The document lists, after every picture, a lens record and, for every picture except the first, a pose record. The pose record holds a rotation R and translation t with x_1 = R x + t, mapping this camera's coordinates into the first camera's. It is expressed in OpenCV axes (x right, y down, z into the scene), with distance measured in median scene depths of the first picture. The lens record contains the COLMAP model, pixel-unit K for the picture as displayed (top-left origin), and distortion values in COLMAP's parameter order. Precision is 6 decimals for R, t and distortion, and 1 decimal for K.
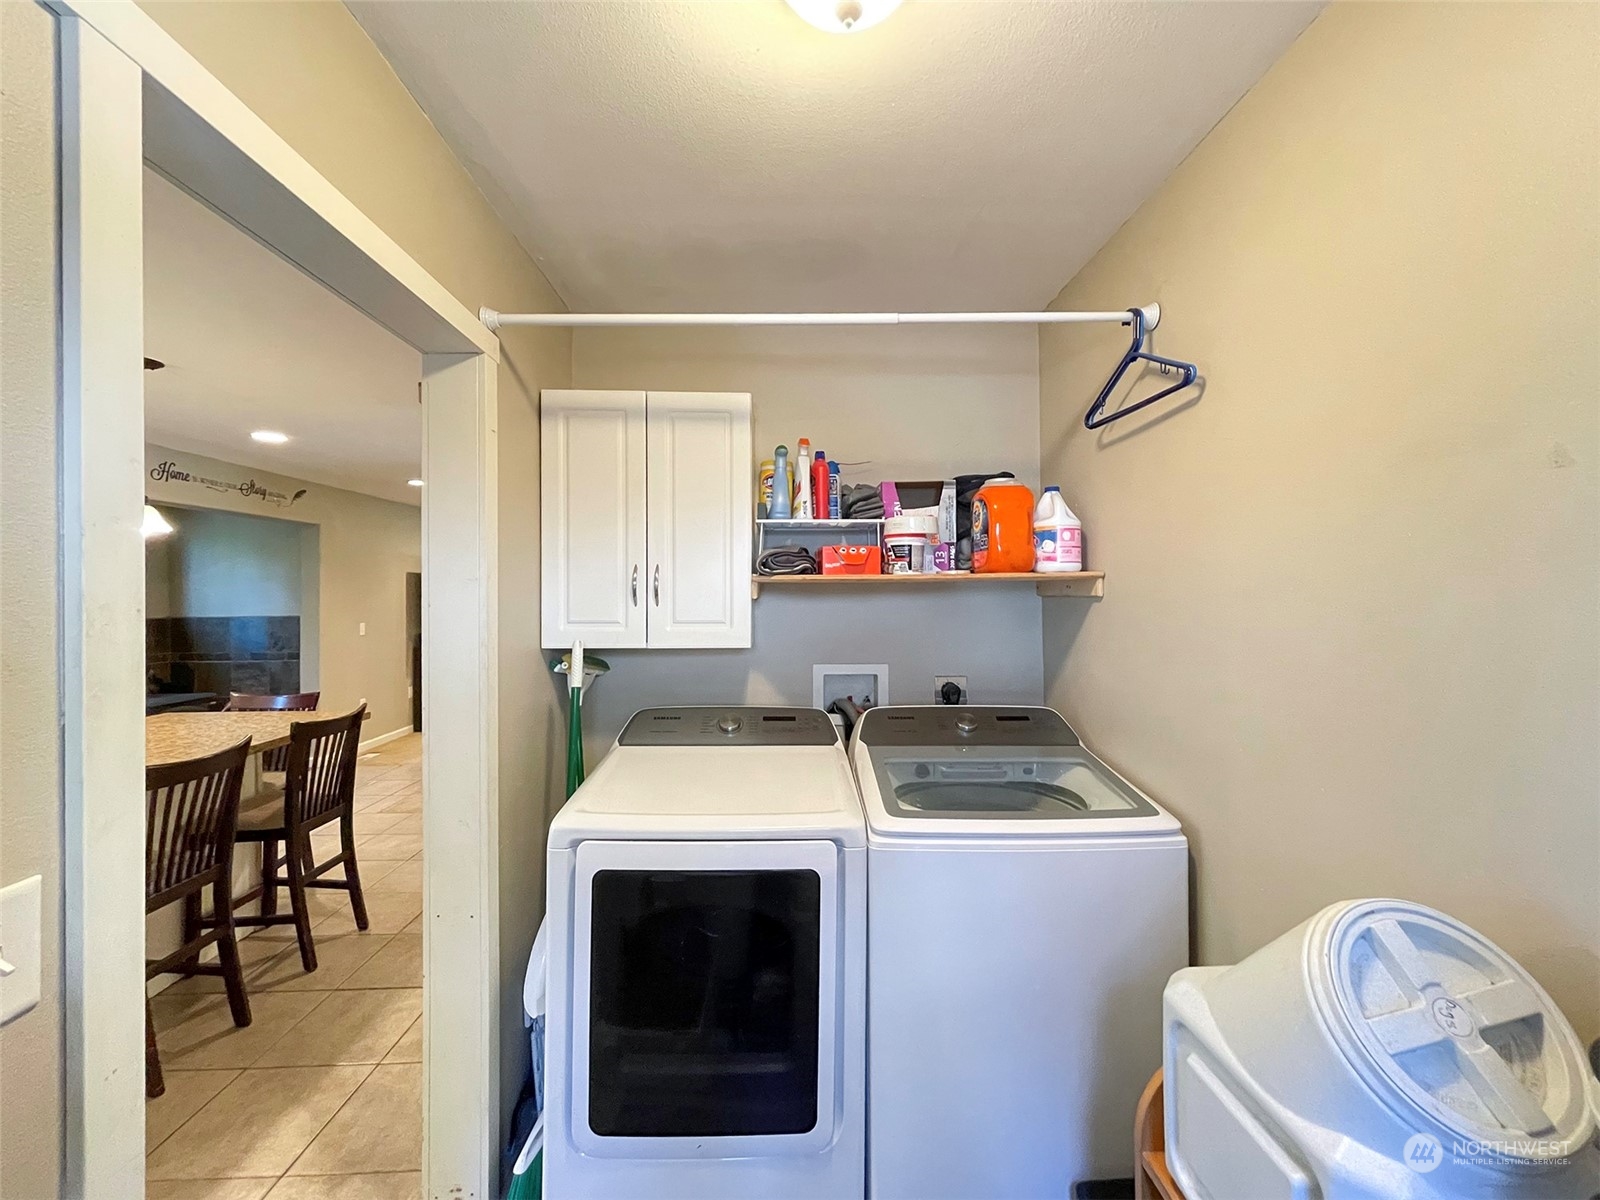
lens RADIAL K [[646.9, 0, 798.4], [0, 646.9, 592.5], [0, 0, 1]] dist [0.000614, 0.000055]
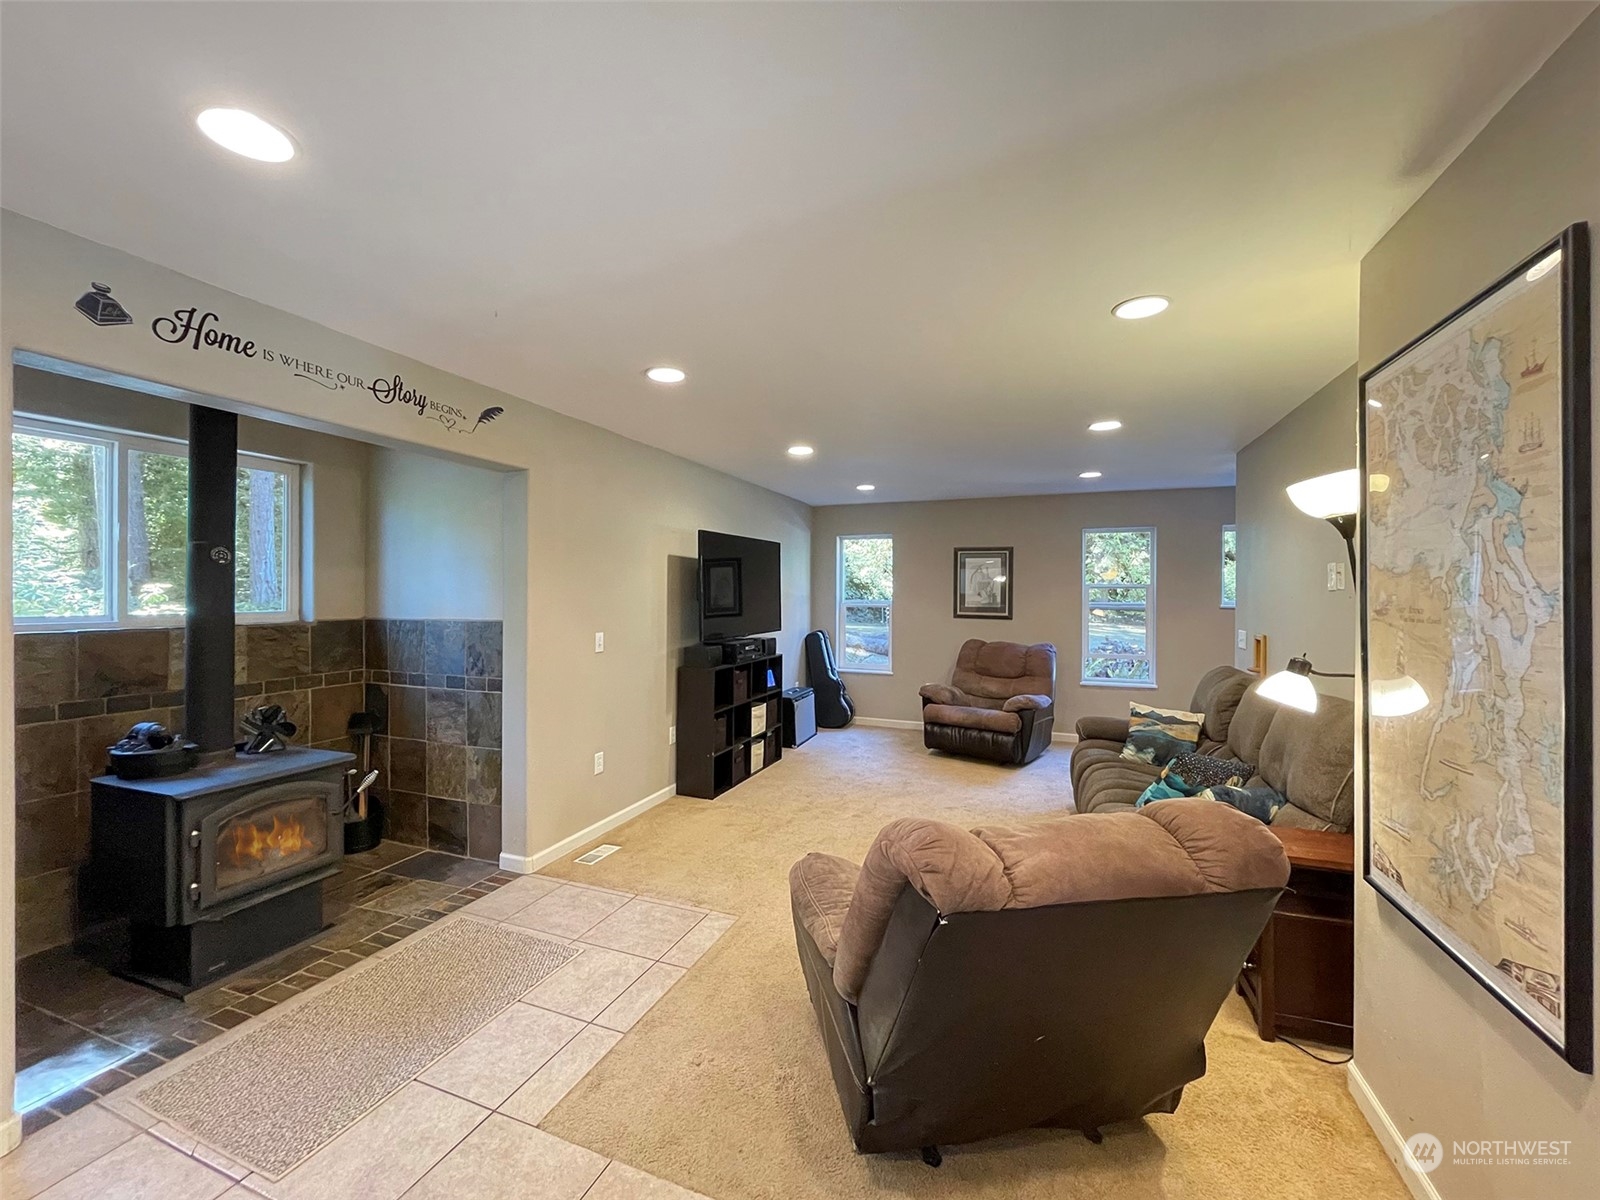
lens RADIAL K [[646.9, 0, 800.8], [0, 646.9, 596.6], [0, 0, 1]] dist [0.000614, 0.000055]
pose [[0.918115, 0.008786, -0.396216, -0.267346], [-0.007501, 0.999960, 0.004792, 0.008431], [0.396242, -0.001428, 0.918145, 0.548227]]
